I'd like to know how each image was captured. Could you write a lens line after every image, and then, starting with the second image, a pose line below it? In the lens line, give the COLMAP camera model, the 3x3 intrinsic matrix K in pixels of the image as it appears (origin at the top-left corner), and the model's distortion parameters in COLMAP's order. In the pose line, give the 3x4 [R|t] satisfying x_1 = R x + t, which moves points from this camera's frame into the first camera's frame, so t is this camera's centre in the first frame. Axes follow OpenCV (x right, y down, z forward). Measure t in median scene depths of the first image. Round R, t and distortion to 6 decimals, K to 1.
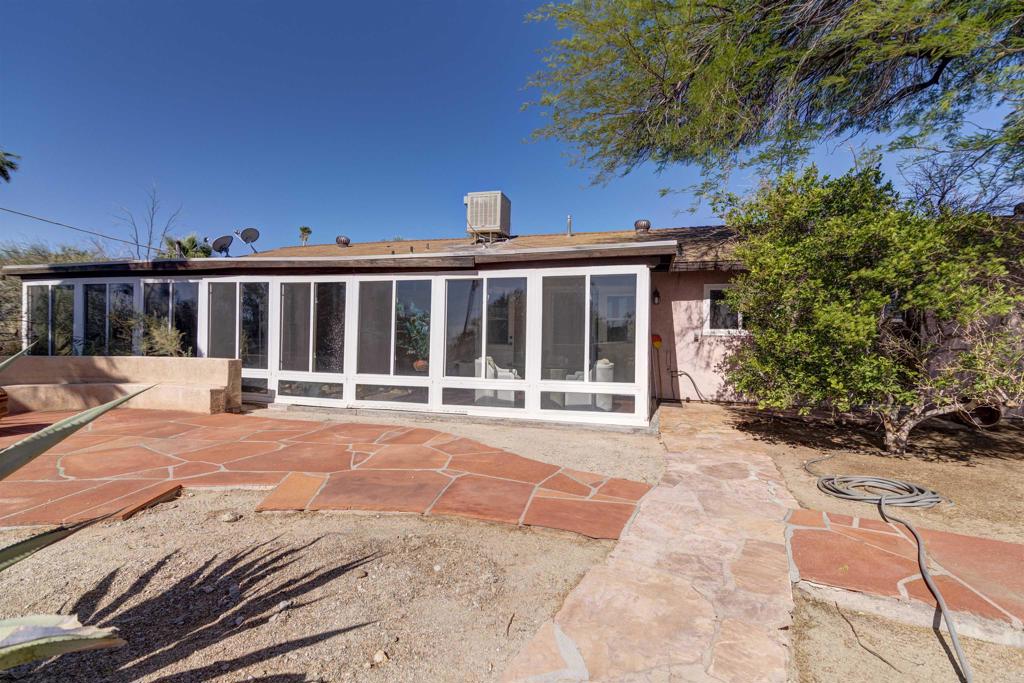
lens RADIAL K [[502.2, 0, 517.4], [0, 502.2, 339.7], [0, 0, 1]] dist [0.018192, -0.000695]
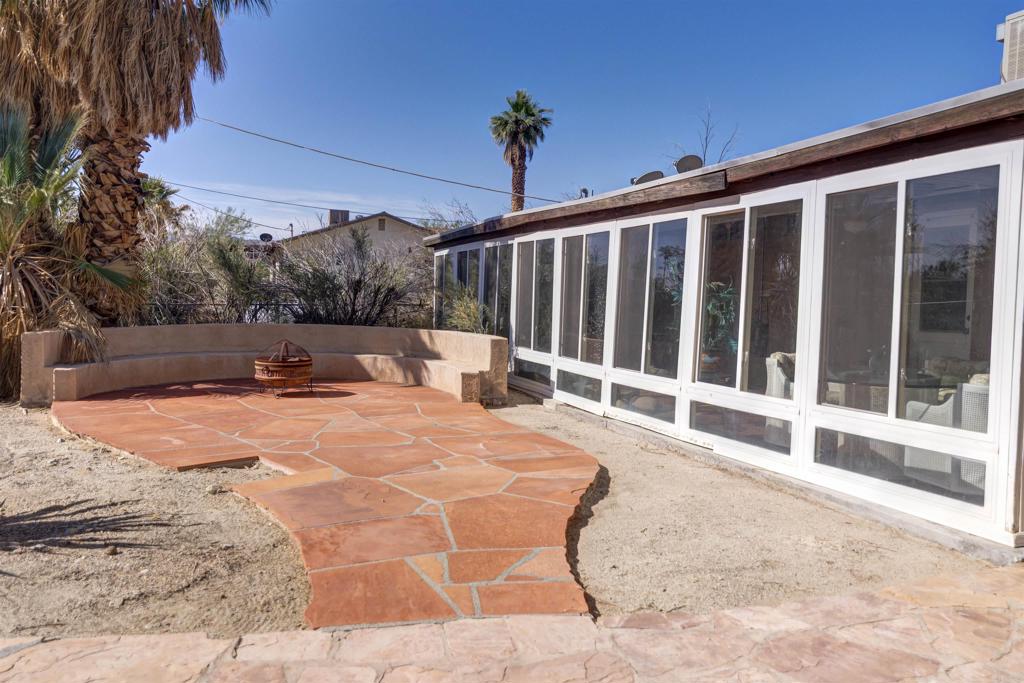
lens RADIAL K [[830.6, 0, 512.6], [0, 830.6, 340.7], [0, 0, 1]] dist [-0.004493, -0.004712]
pose [[0.546084, 0.041535, -0.836700, 0.559403], [-0.015003, 0.999095, 0.039805, -0.010237], [0.837596, -0.009184, 0.546212, 0.294716]]
